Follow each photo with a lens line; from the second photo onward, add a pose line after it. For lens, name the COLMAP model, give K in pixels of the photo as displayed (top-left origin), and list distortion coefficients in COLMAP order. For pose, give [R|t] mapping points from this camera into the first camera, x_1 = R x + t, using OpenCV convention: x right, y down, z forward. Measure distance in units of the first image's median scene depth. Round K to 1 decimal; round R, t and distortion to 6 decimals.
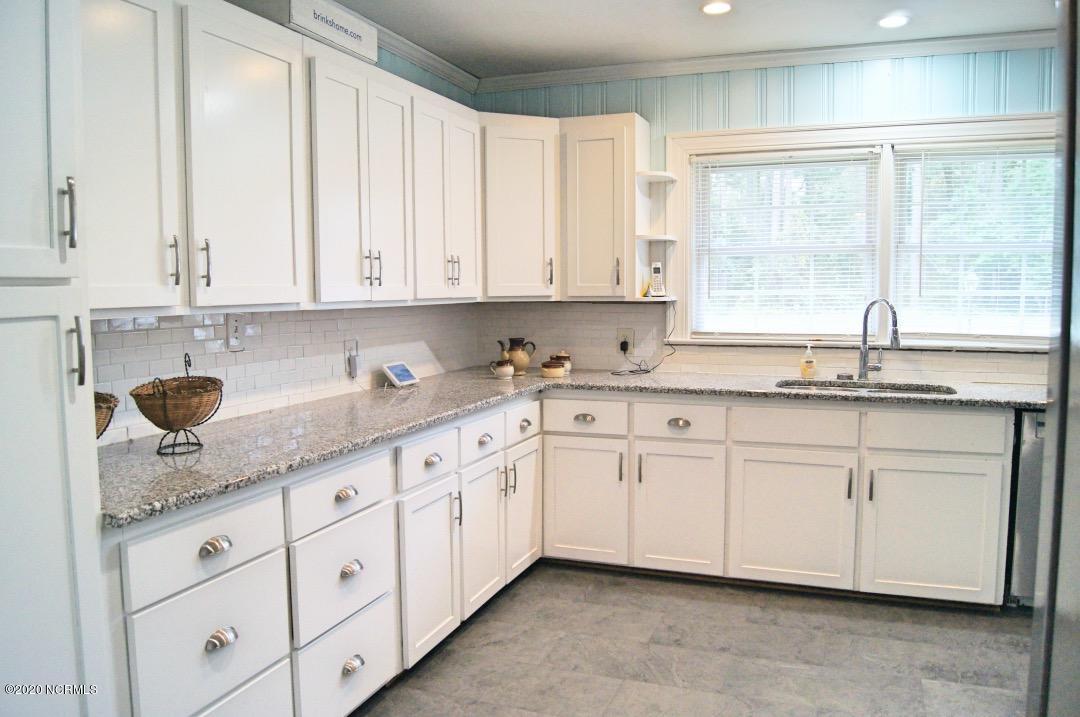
lens RADIAL K [[841.6, 0, 541.9], [0, 841.6, 365.2], [0, 0, 1]] dist [-0.084399, 0.013876]
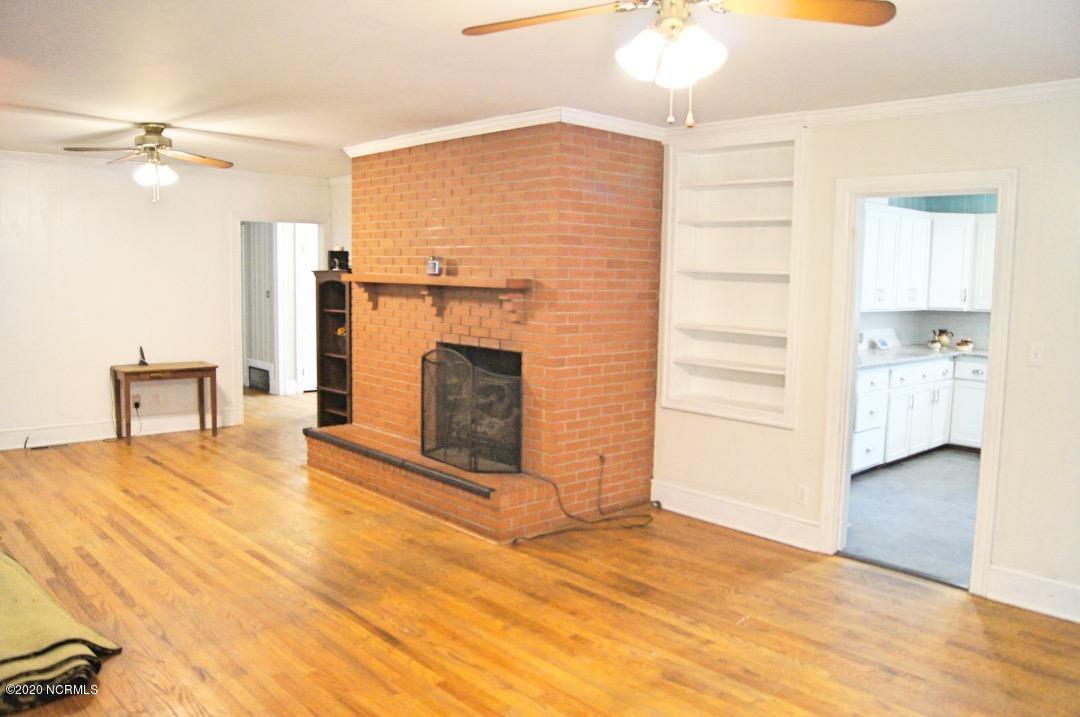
lens RADIAL K [[841.6, 0, 534.5], [0, 841.6, 358.7], [0, 0, 1]] dist [-0.084399, 0.013876]
pose [[0.889348, 0.071580, -0.451594, -0.004864], [-0.067994, 0.997392, 0.024186, 0.055179], [0.452148, 0.009196, 0.891896, -1.161898]]
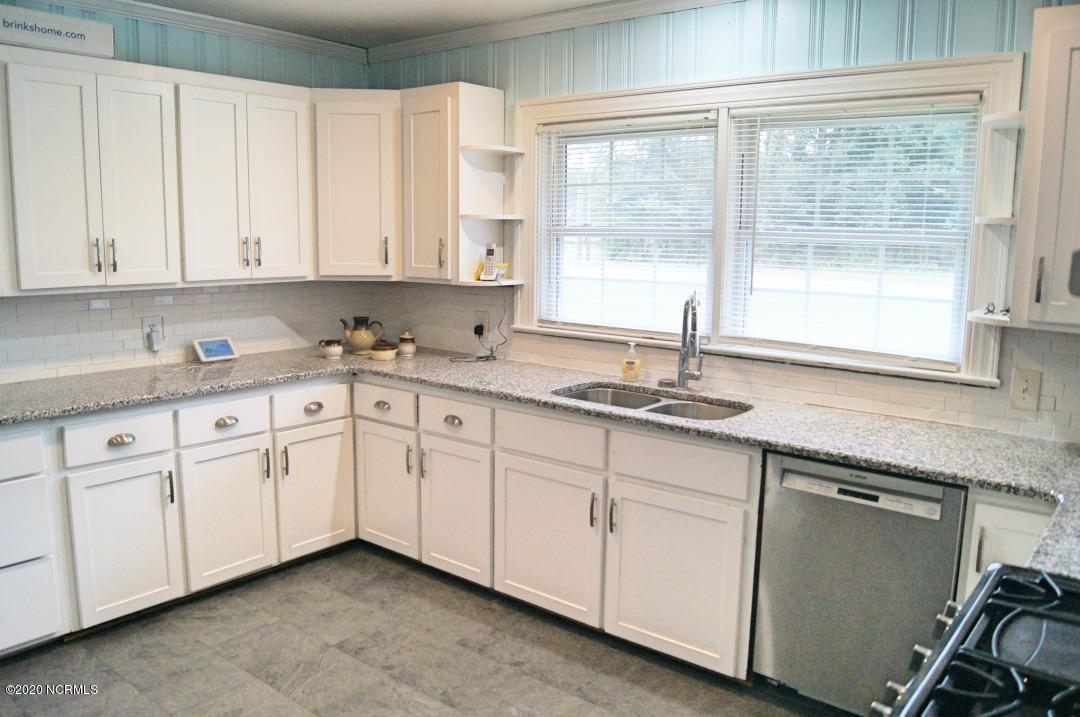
lens RADIAL K [[841.6, 0, 538.4], [0, 841.6, 364.8], [0, 0, 1]] dist [-0.084399, 0.013876]
pose [[0.949250, 0.068919, -0.306880, 0.513669], [-0.049043, 0.996196, 0.072027, -0.062378], [0.310676, -0.053321, 0.949019, 0.136766]]
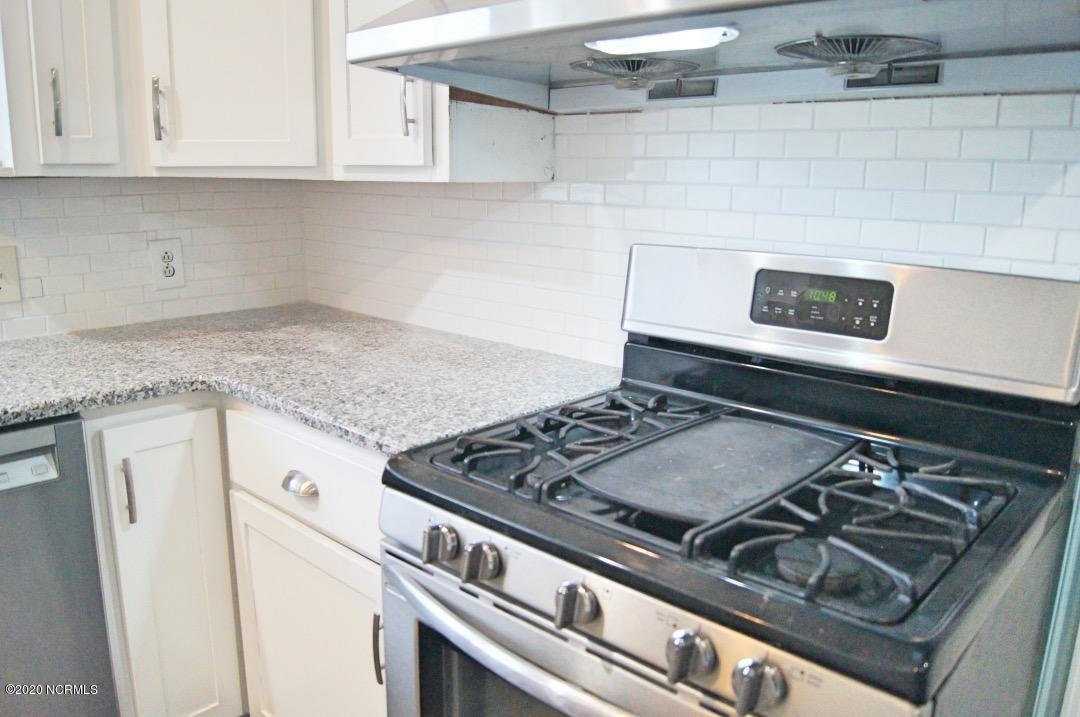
lens RADIAL K [[841.6, 0, 536.0], [0, 841.6, 354.6], [0, 0, 1]] dist [-0.084399, 0.013876]
pose [[0.378410, -0.191987, 0.905509, 0.365606], [0.067557, 0.981373, 0.179840, -0.031280], [-0.923169, -0.006880, 0.384332, 0.431623]]
